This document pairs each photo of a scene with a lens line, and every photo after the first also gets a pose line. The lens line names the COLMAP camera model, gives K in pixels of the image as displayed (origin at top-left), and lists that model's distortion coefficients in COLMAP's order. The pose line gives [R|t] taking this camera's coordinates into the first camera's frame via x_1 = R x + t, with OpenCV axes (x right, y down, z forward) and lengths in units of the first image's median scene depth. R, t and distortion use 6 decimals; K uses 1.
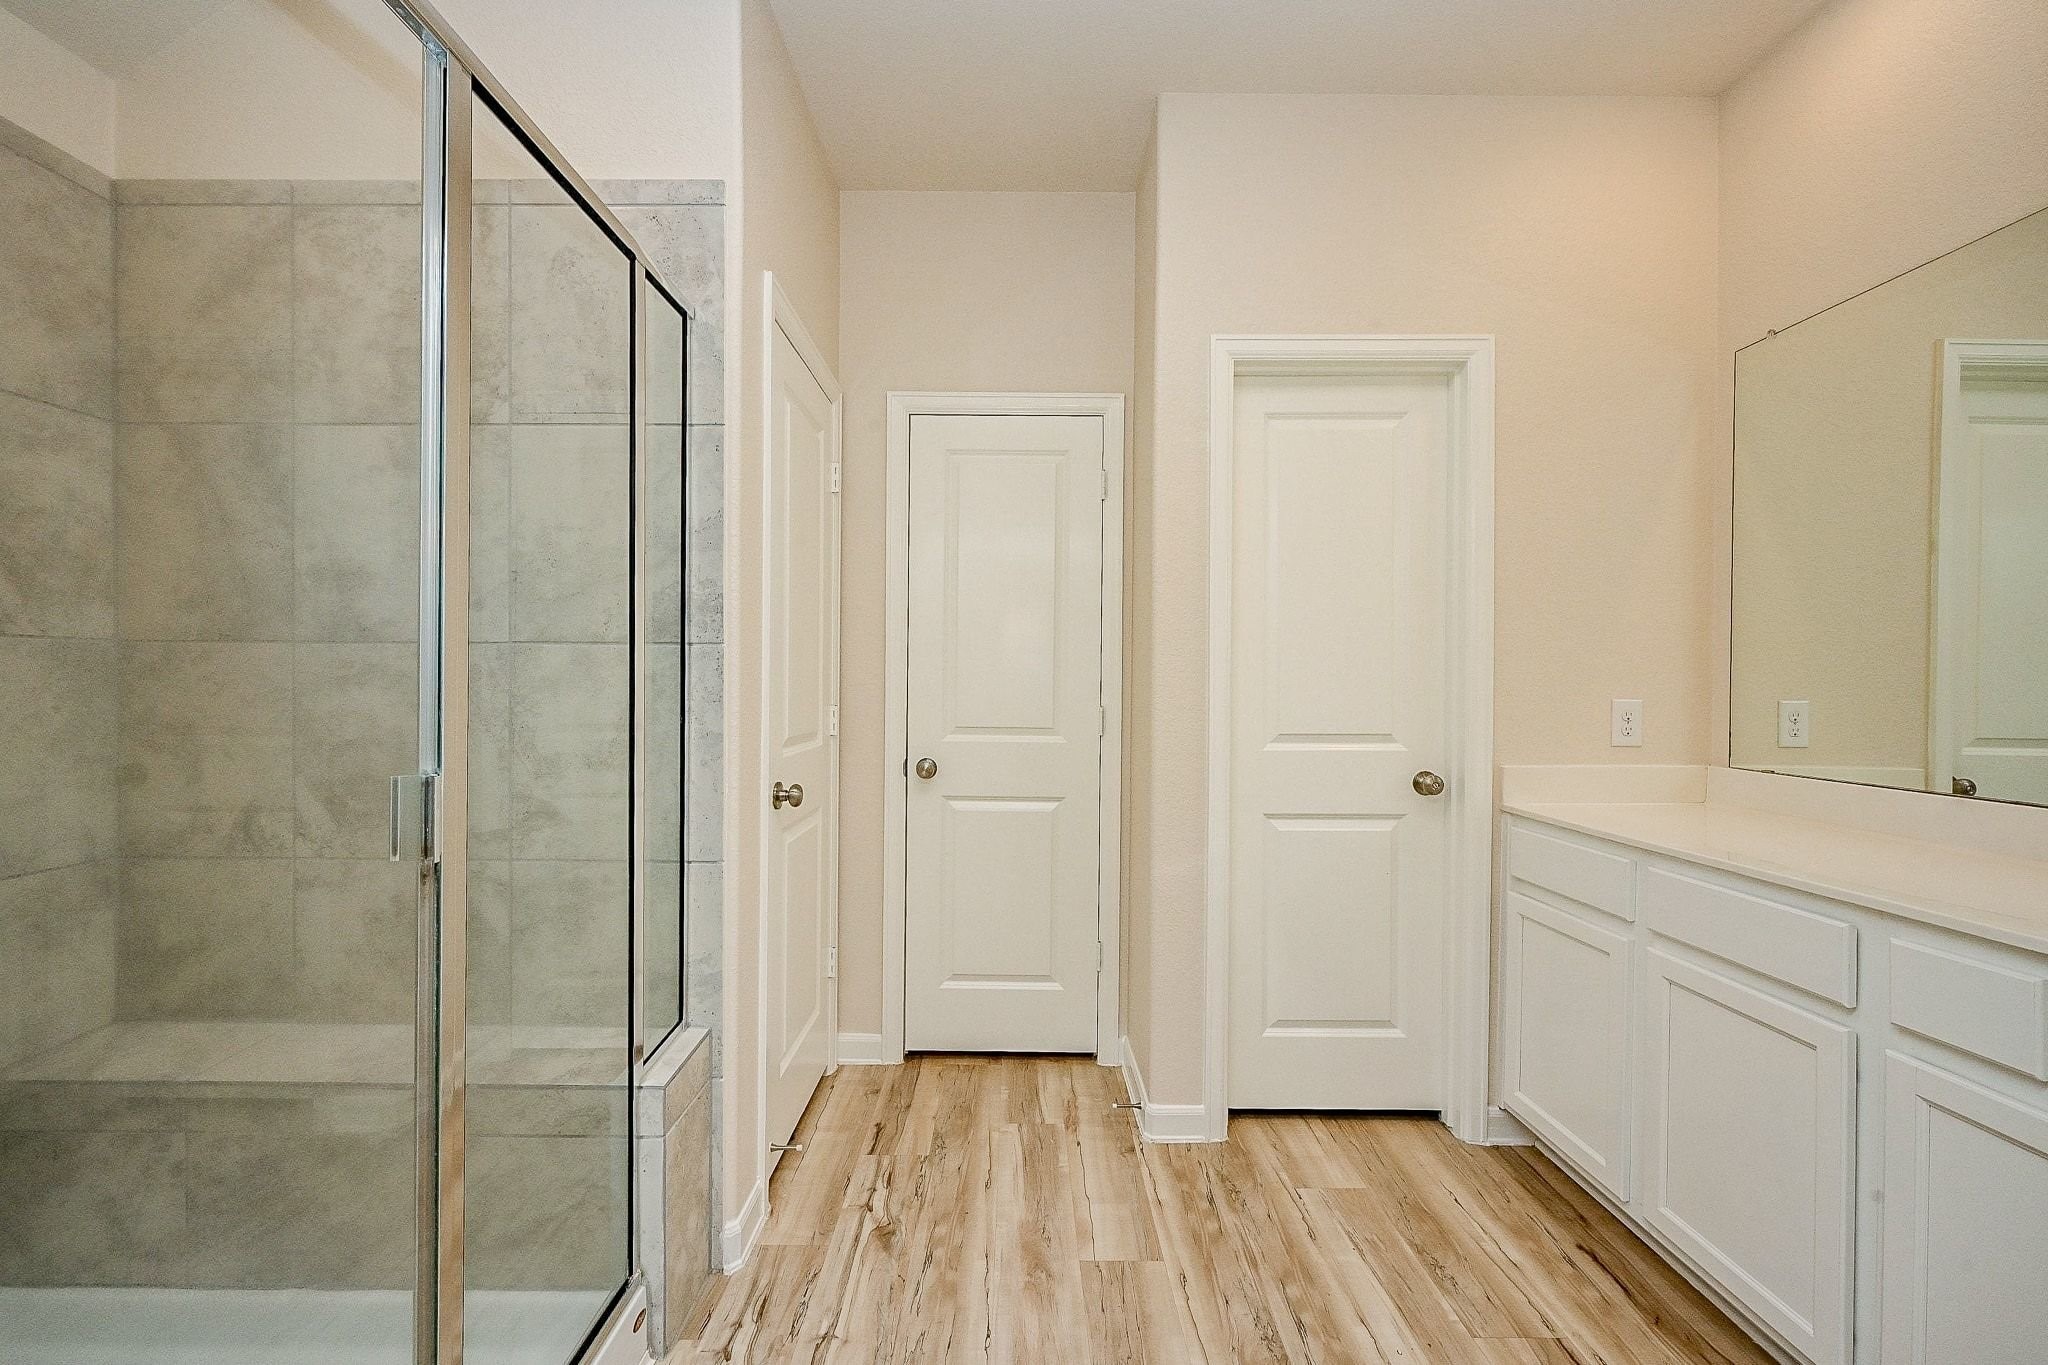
lens RADIAL K [[813.1, 0, 1026.6], [0, 813.1, 689.9], [0, 0, 1]] dist [-0.001723, -0.000242]
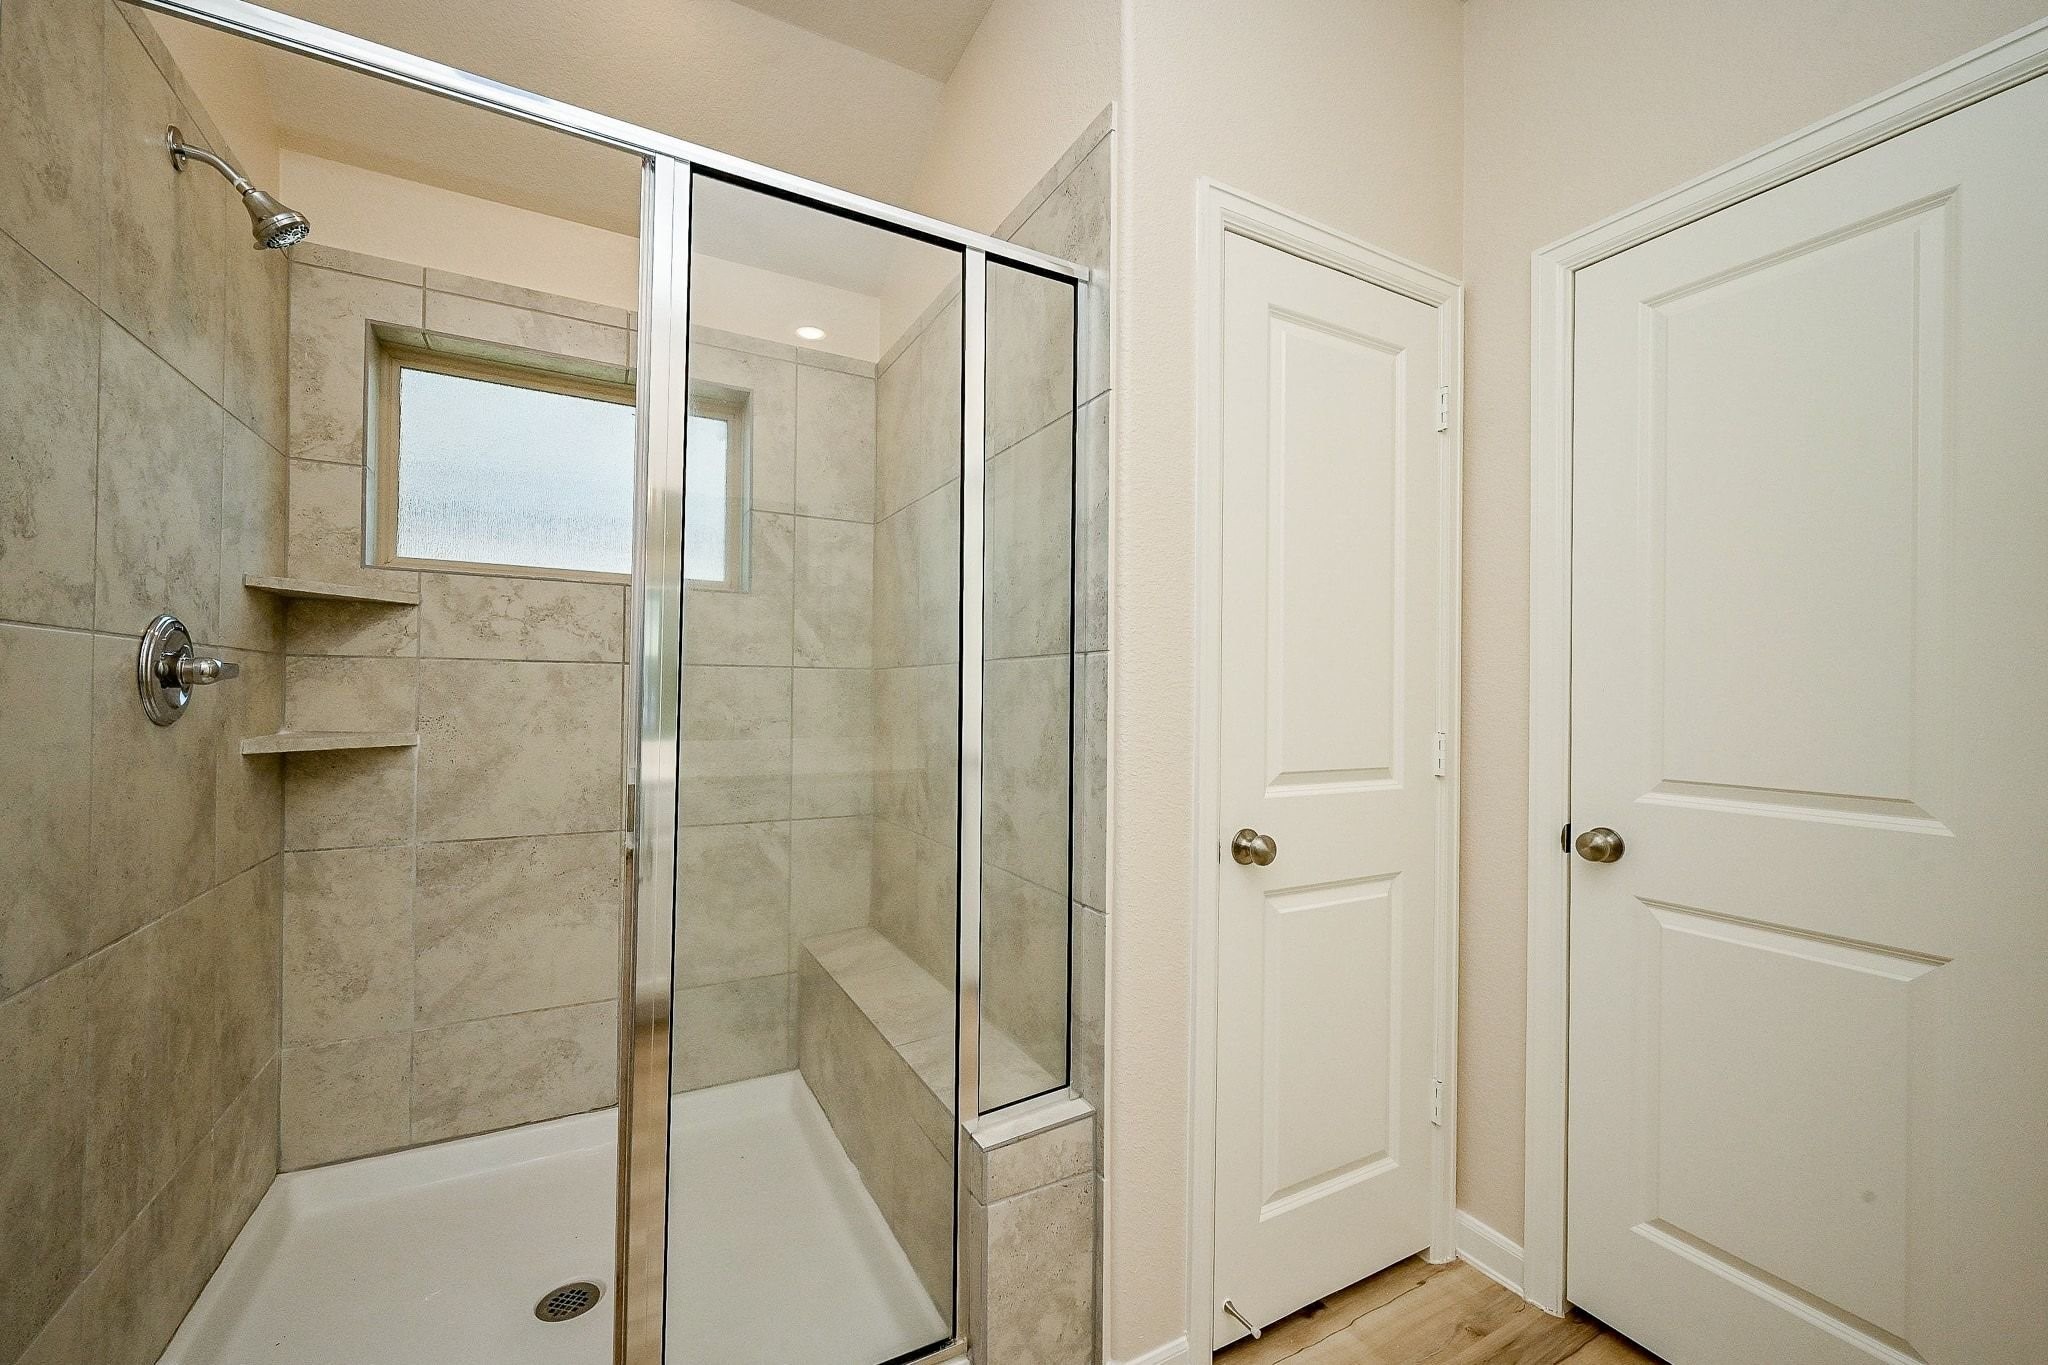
lens RADIAL K [[813.1, 0, 1026.6], [0, 813.1, 689.9], [0, 0, 1]] dist [-0.001723, -0.000242]
pose [[0.467827, -0.008912, -0.883775, 0.293883], [-0.014182, 0.999745, -0.017588, -0.001221], [0.883706, 0.020762, 0.467581, 0.488039]]
